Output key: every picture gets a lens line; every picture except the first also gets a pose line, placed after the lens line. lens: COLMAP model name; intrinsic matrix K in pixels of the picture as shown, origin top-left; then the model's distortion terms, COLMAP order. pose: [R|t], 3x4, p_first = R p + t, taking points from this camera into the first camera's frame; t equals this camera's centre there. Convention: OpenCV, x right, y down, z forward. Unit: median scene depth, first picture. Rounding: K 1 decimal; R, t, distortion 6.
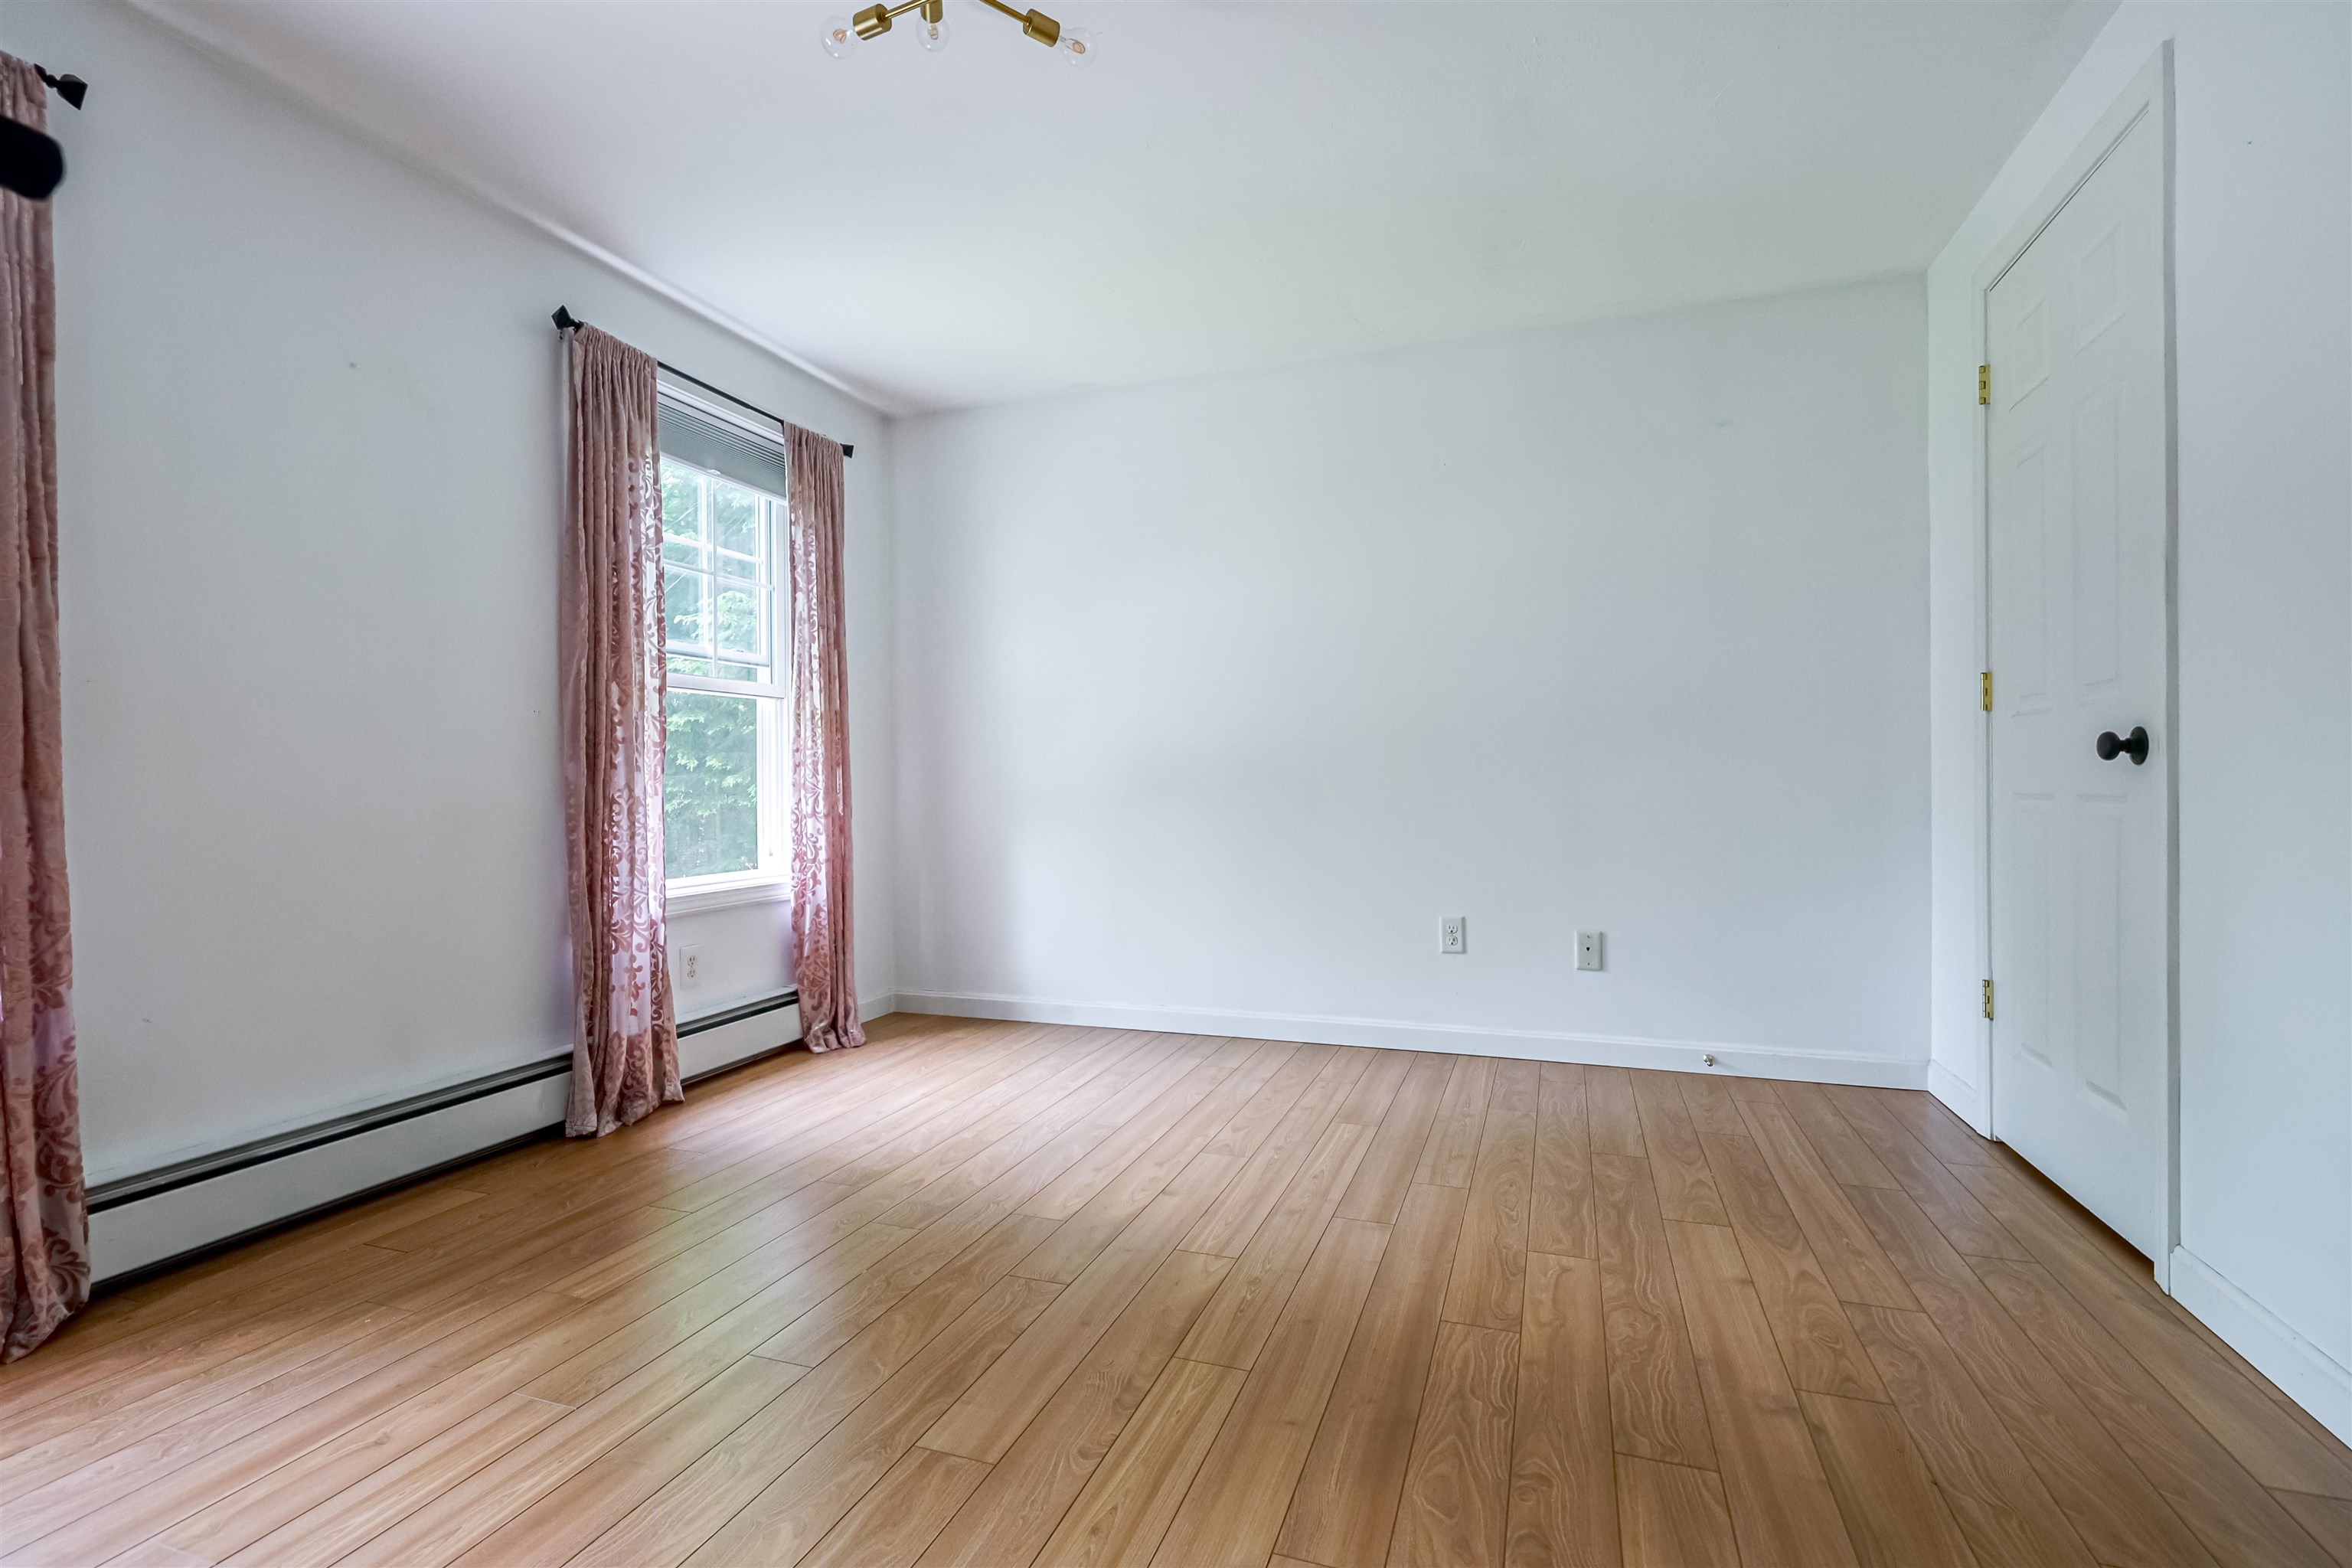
lens RADIAL K [[1066.5, 0, 1176.0], [0, 1066.5, 784.0], [0, 0, 1]] dist [0.000249, -0.000437]
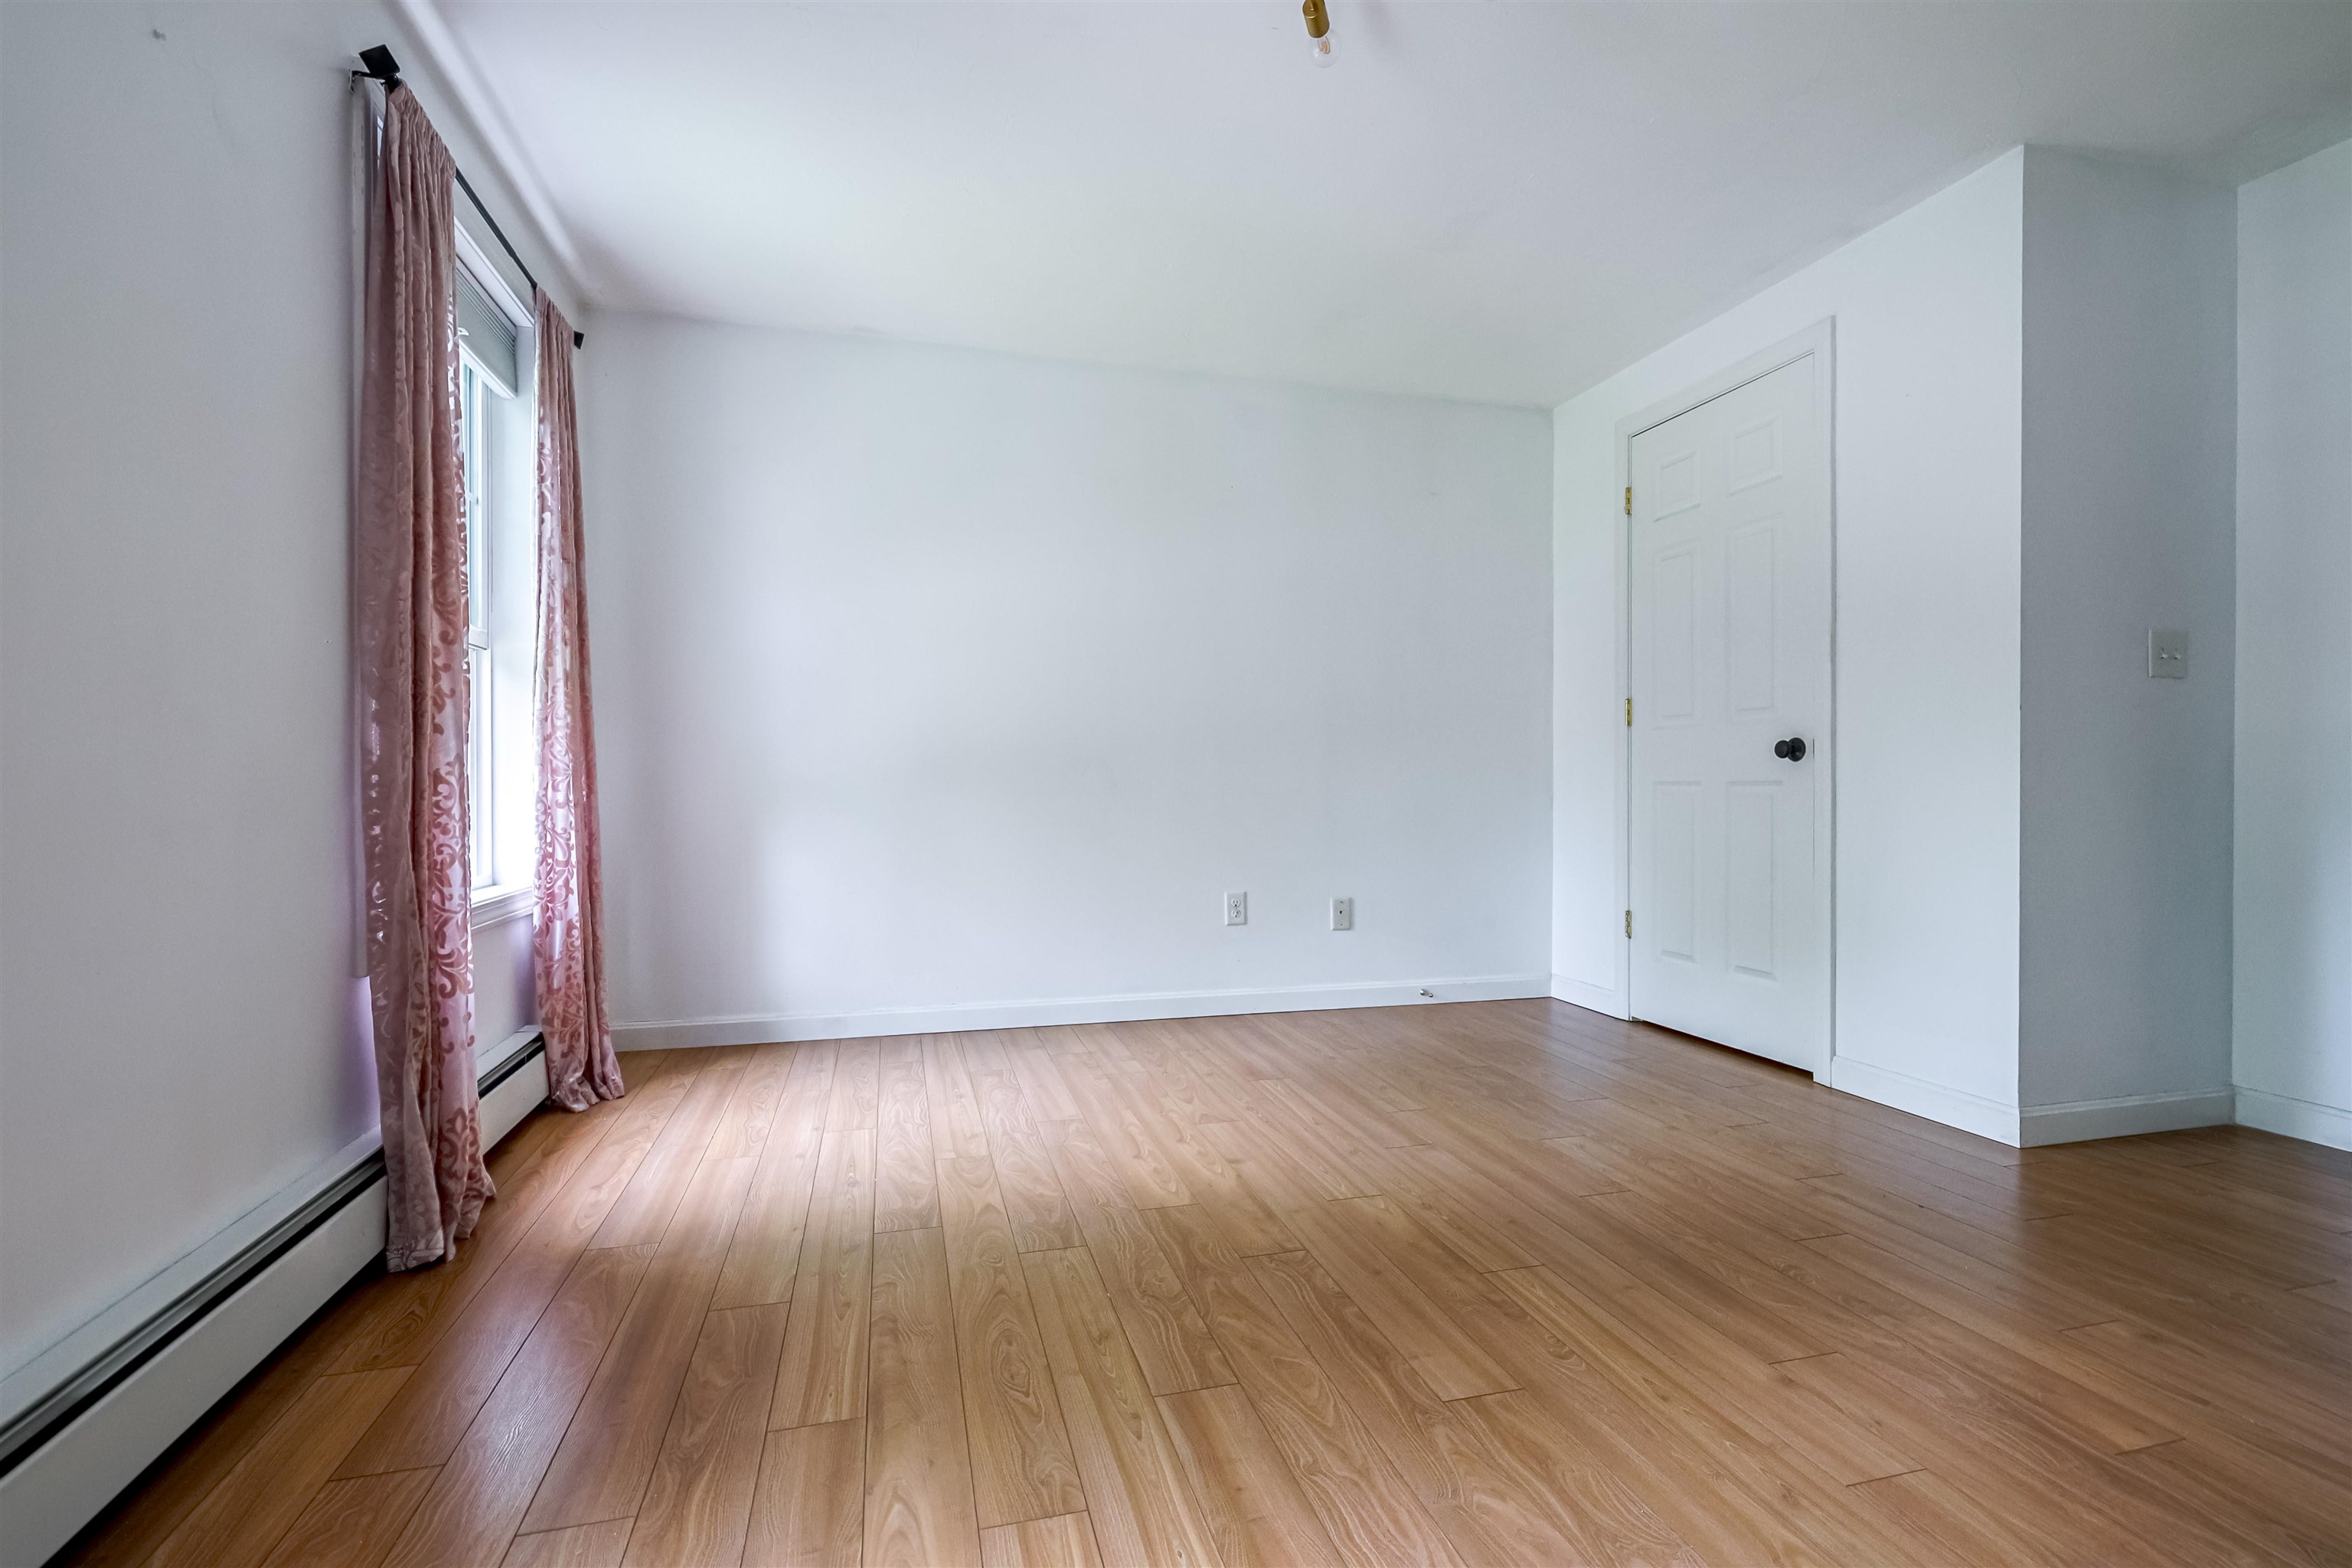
lens RADIAL K [[1050.0, 0, 1165.0], [0, 1050.0, 785.7], [0, 0, 1]] dist [0.000905, -0.000283]
pose [[0.824579, 0.006164, 0.565714, -0.511248], [-0.006227, 0.999979, -0.001819, 0.017925], [-0.565713, -0.002023, 0.824600, 0.160694]]
